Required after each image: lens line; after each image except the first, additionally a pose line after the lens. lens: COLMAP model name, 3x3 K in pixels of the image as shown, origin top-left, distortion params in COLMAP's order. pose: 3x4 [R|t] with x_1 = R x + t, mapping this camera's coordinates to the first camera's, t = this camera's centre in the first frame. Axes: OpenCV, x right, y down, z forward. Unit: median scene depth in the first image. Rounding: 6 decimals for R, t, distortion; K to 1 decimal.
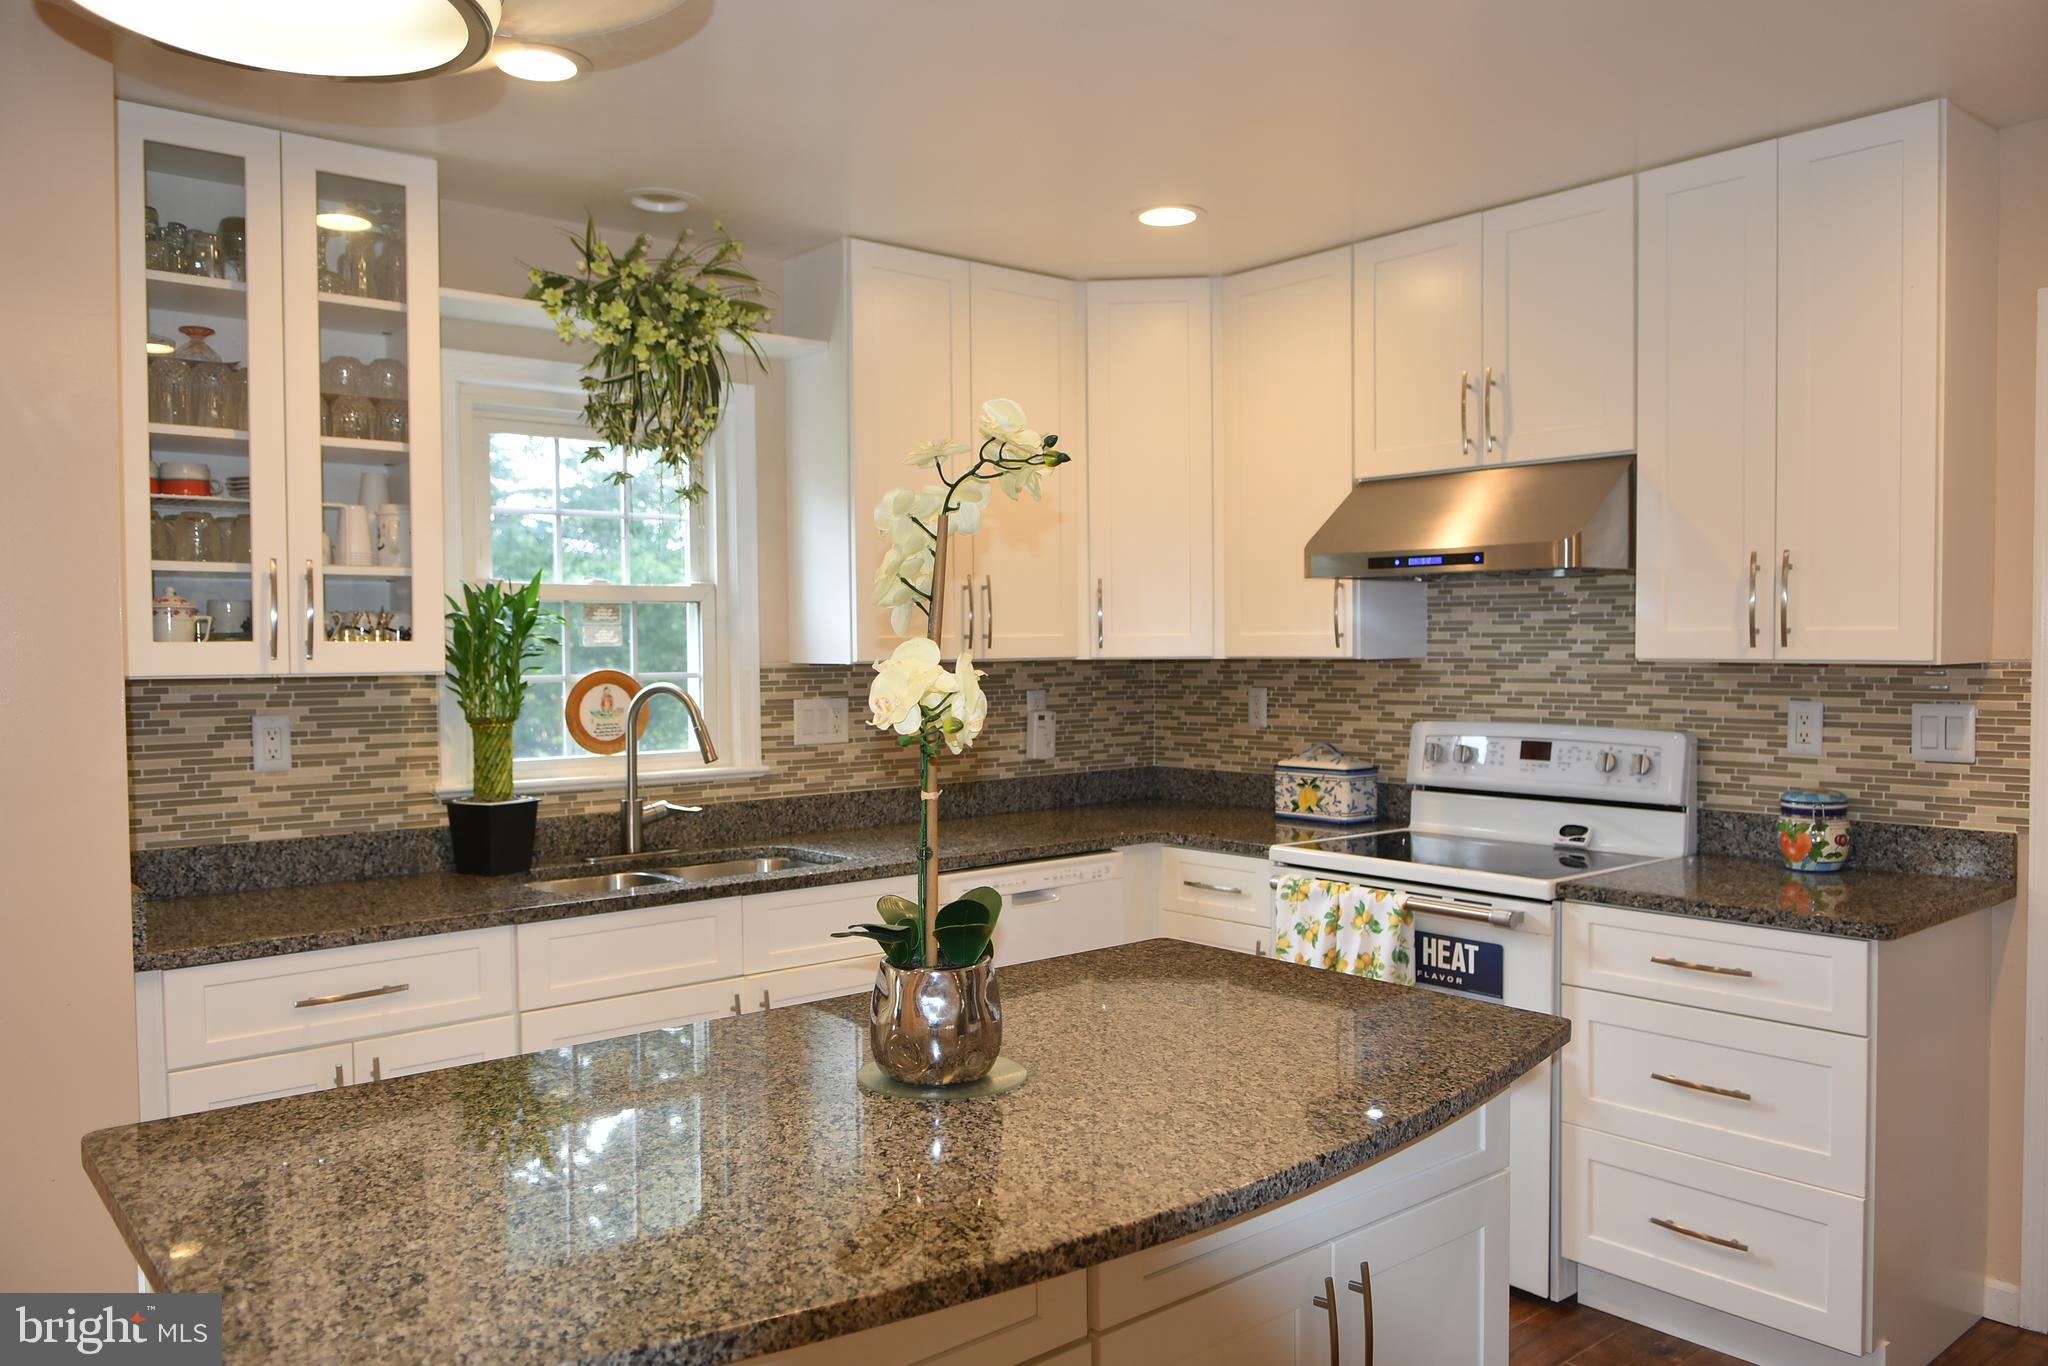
lens RADIAL K [[1511.0, 0, 1033.2], [0, 1511.0, 687.6], [0, 0, 1]] dist [-0.012636, -0.013425]
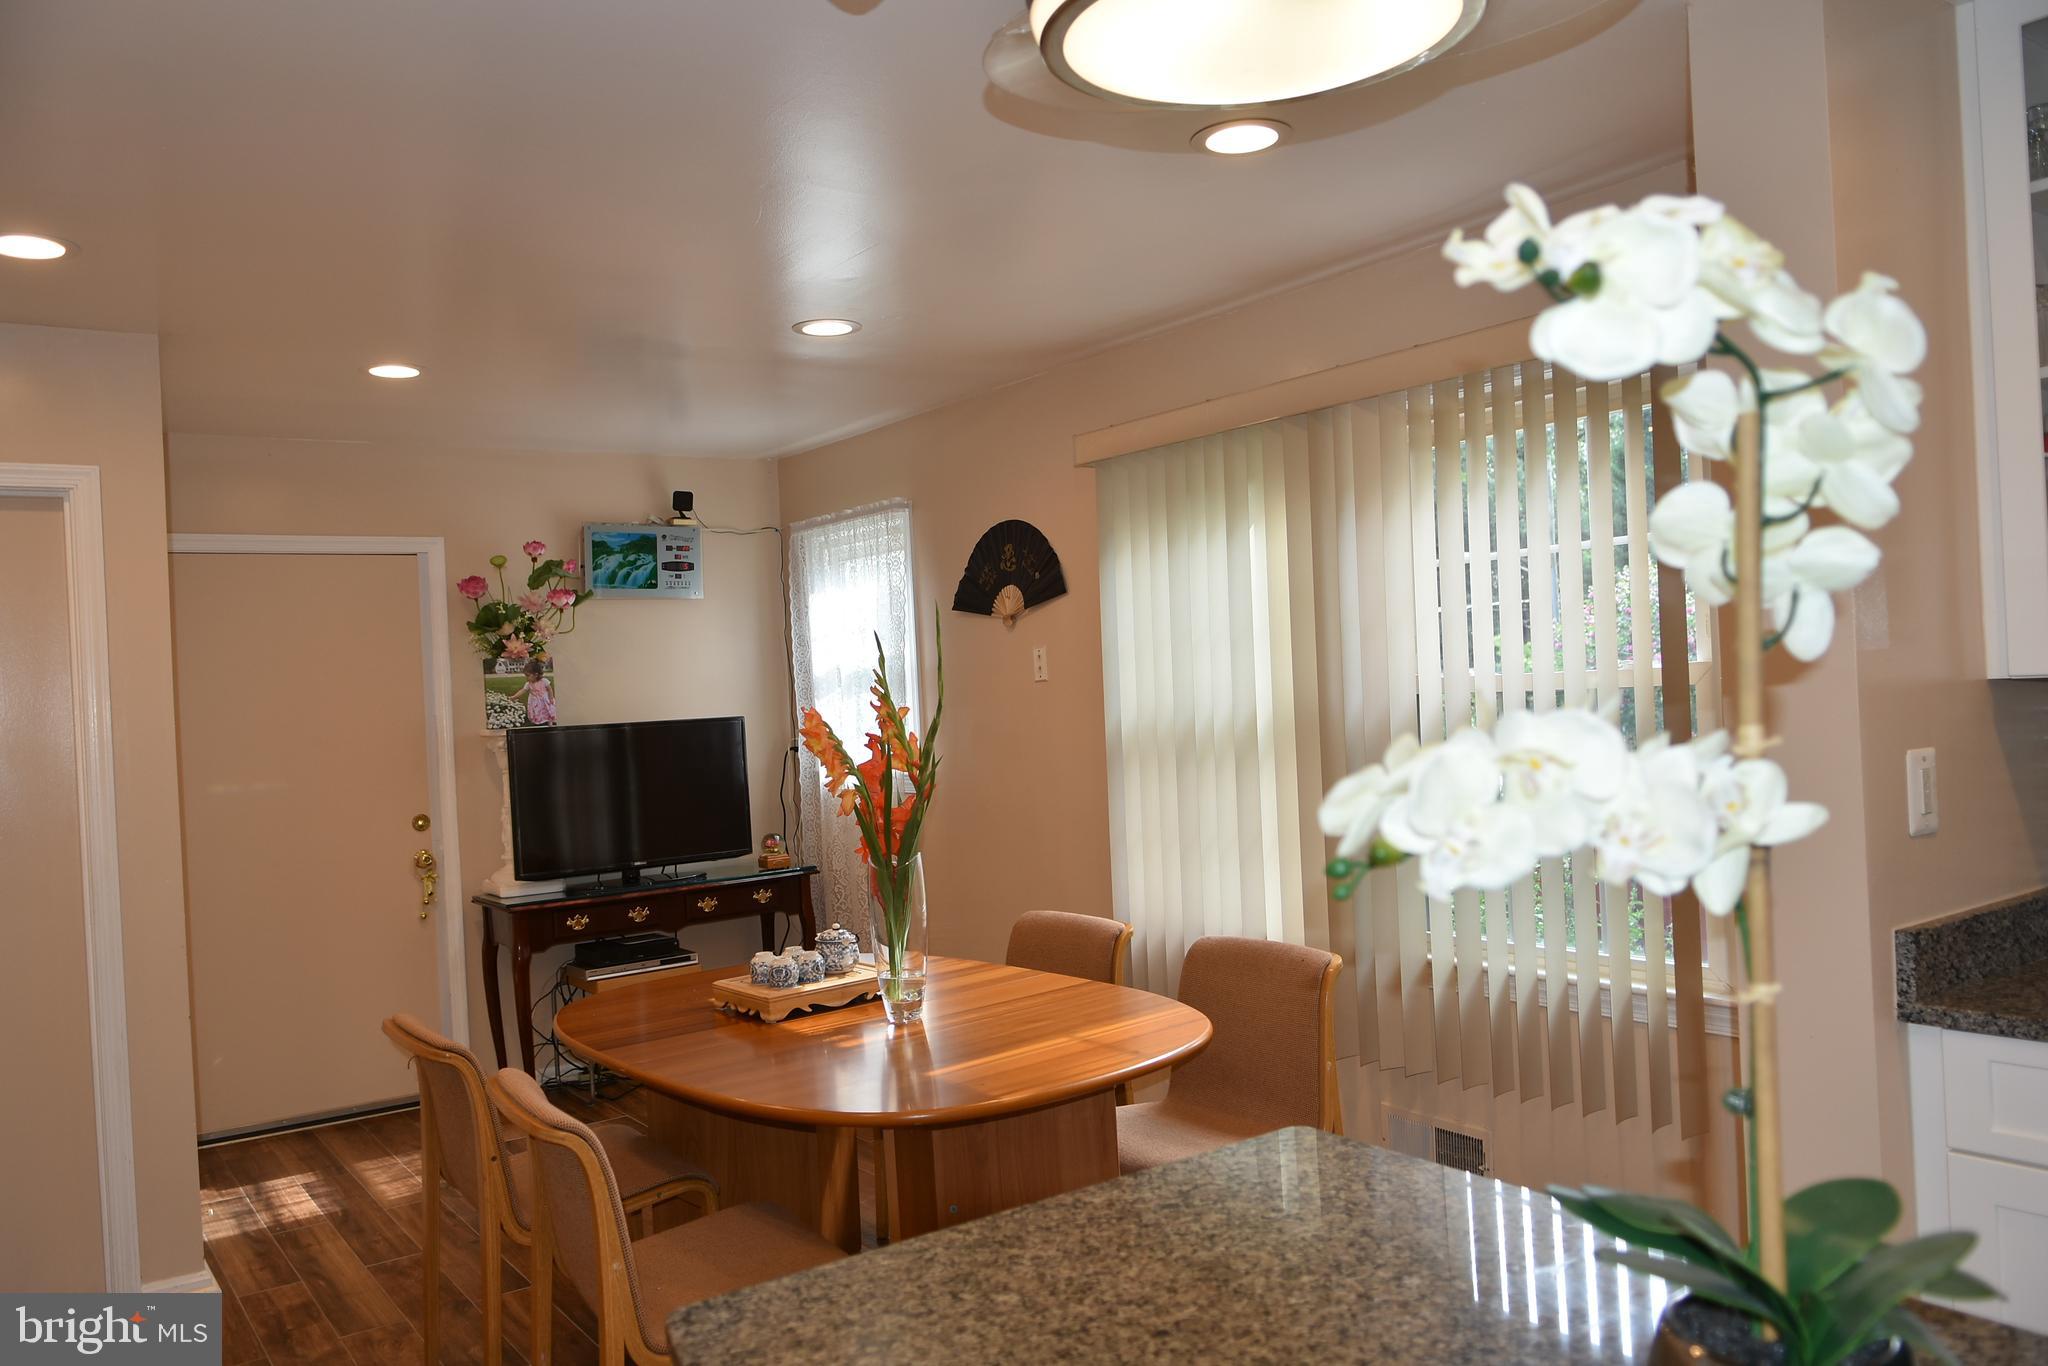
lens RADIAL K [[1511.0, 0, 1031.1], [0, 1511.0, 683.5], [0, 0, 1]] dist [-0.012636, -0.013425]
pose [[-0.075424, 0.012416, -0.997074, 0.222271], [0.023234, 0.999673, 0.010691, -0.019725], [0.996881, -0.022360, -0.075688, 0.413021]]
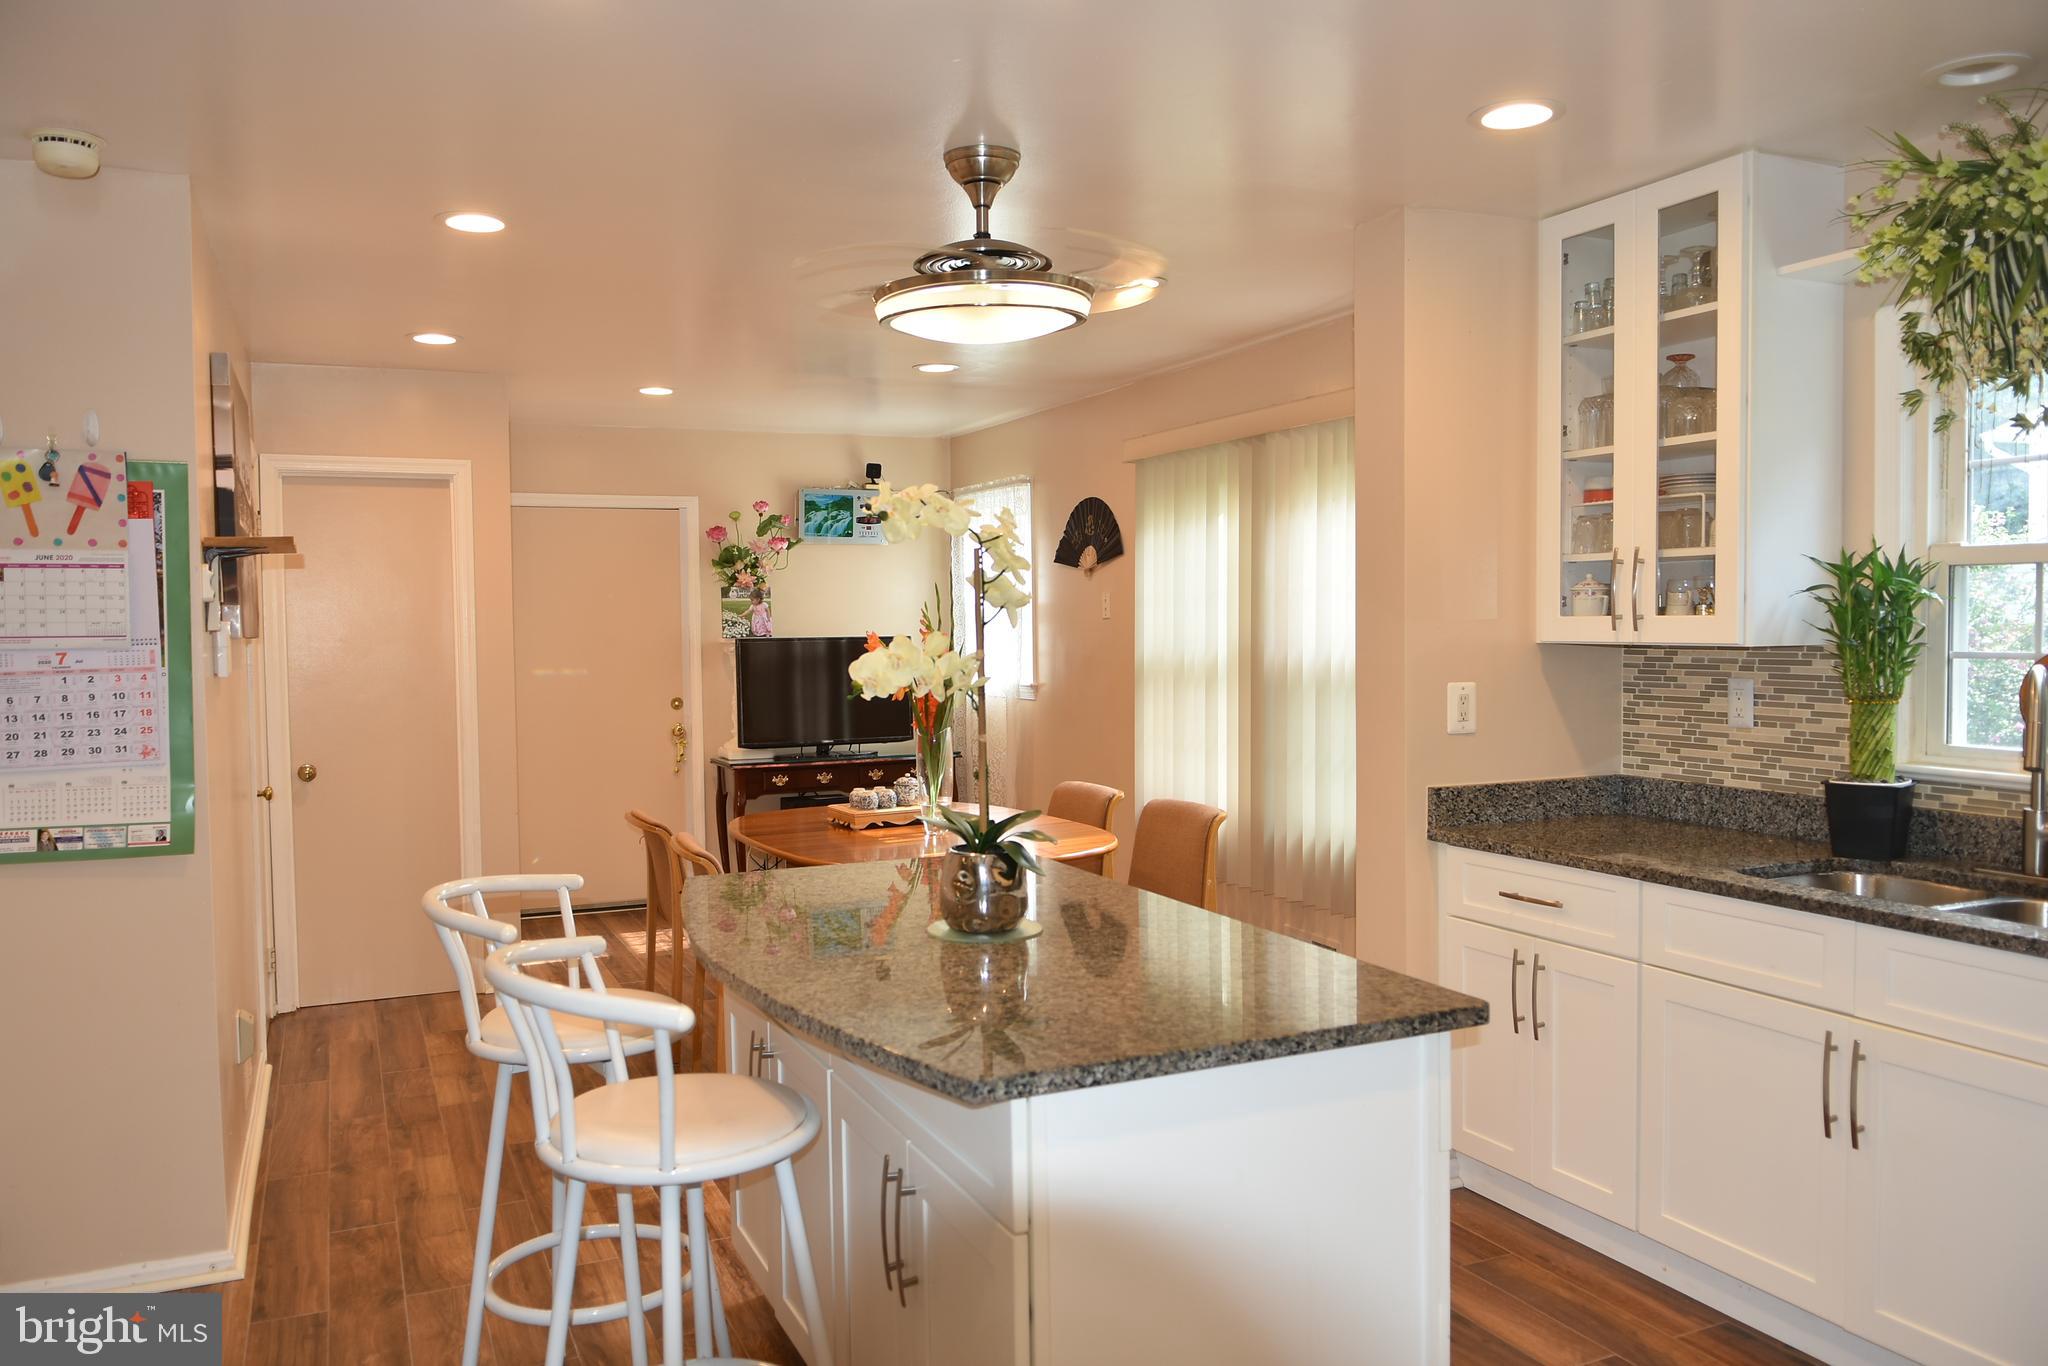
lens RADIAL K [[1511.0, 0, 1028.5], [0, 1511.0, 688.7], [0, 0, 1]] dist [-0.012636, -0.013425]
pose [[-0.265689, 0.056239, -0.962417, 0.687578], [-0.011973, 0.998028, 0.061625, -0.035092], [0.963984, 0.027897, -0.264492, 0.735661]]
